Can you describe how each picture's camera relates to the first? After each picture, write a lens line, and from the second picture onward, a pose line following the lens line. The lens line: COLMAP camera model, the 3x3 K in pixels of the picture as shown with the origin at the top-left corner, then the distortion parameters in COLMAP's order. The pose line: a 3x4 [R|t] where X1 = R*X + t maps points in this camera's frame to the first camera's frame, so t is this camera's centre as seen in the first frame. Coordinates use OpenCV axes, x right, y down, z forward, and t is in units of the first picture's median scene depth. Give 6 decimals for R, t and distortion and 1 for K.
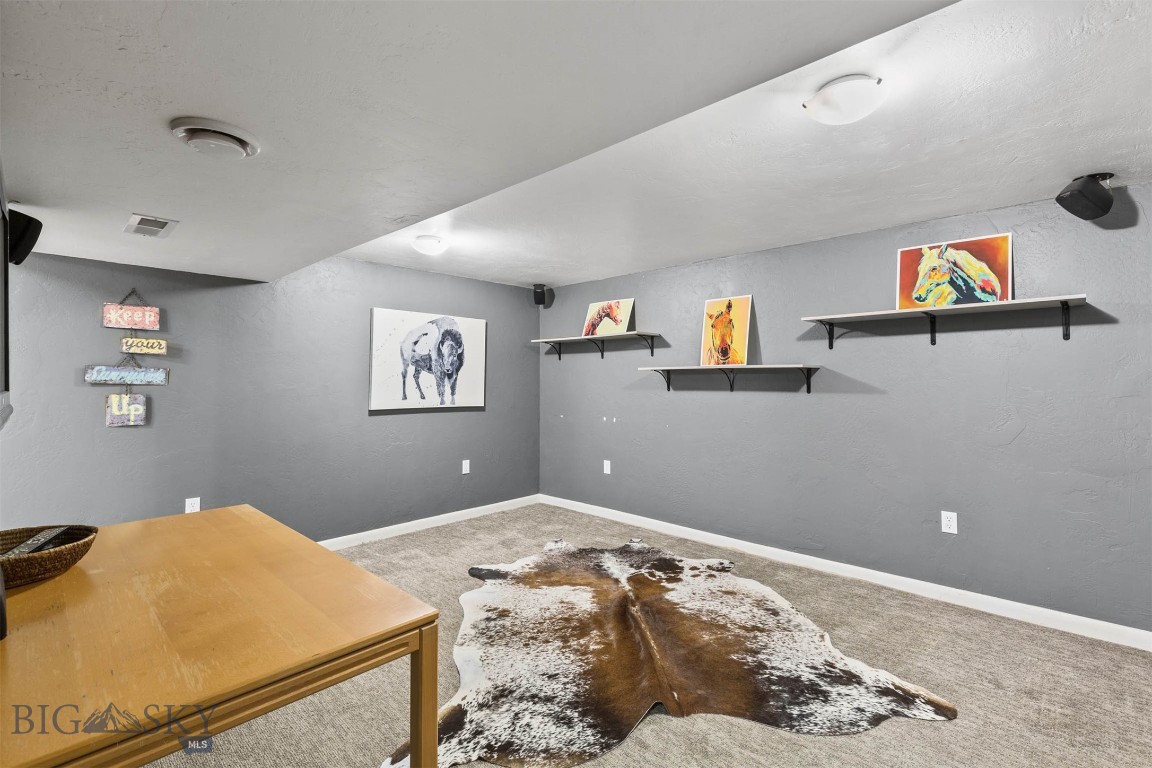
lens RADIAL K [[526.2, 0, 576.5], [0, 526.2, 383.1], [0, 0, 1]] dist [0.004699, 0.000833]
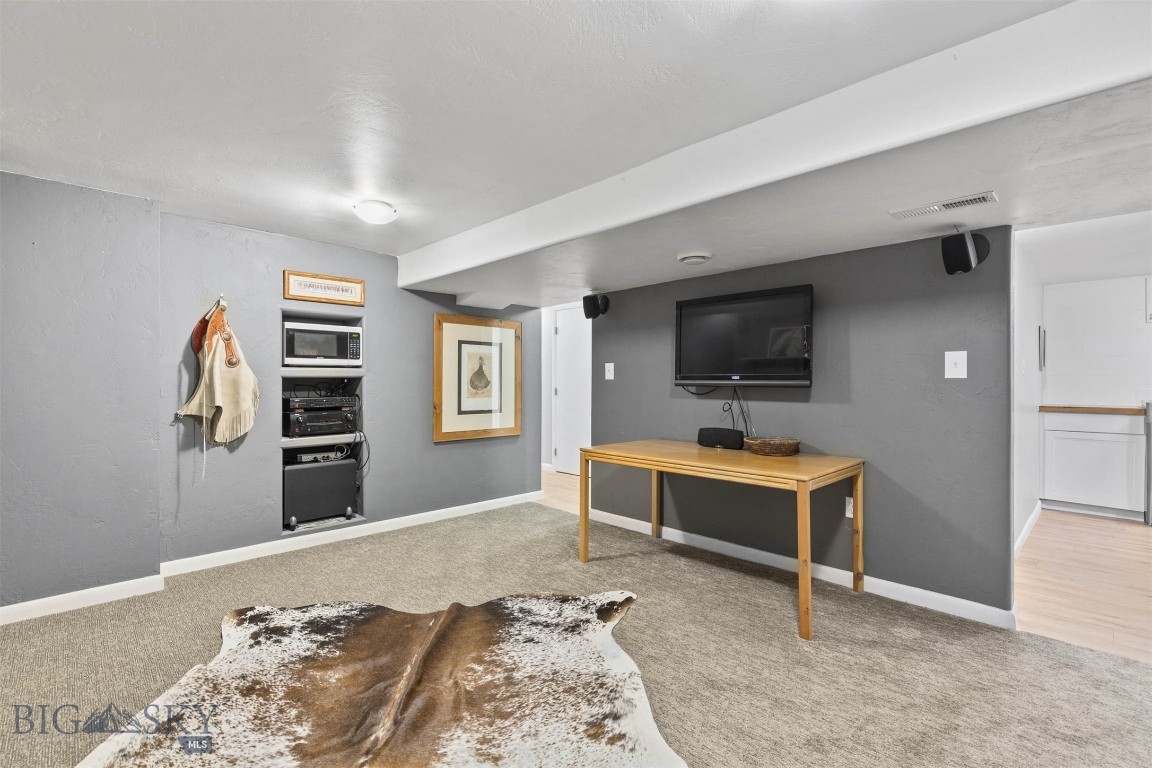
lens RADIAL K [[526.2, 0, 575.3], [0, 526.2, 383.2], [0, 0, 1]] dist [0.004699, 0.000833]
pose [[-0.999708, -0.001136, 0.024131, -0.165093], [-0.001114, 0.999999, 0.000930, 0.031473], [-0.024132, 0.000903, -0.999708, 2.080774]]
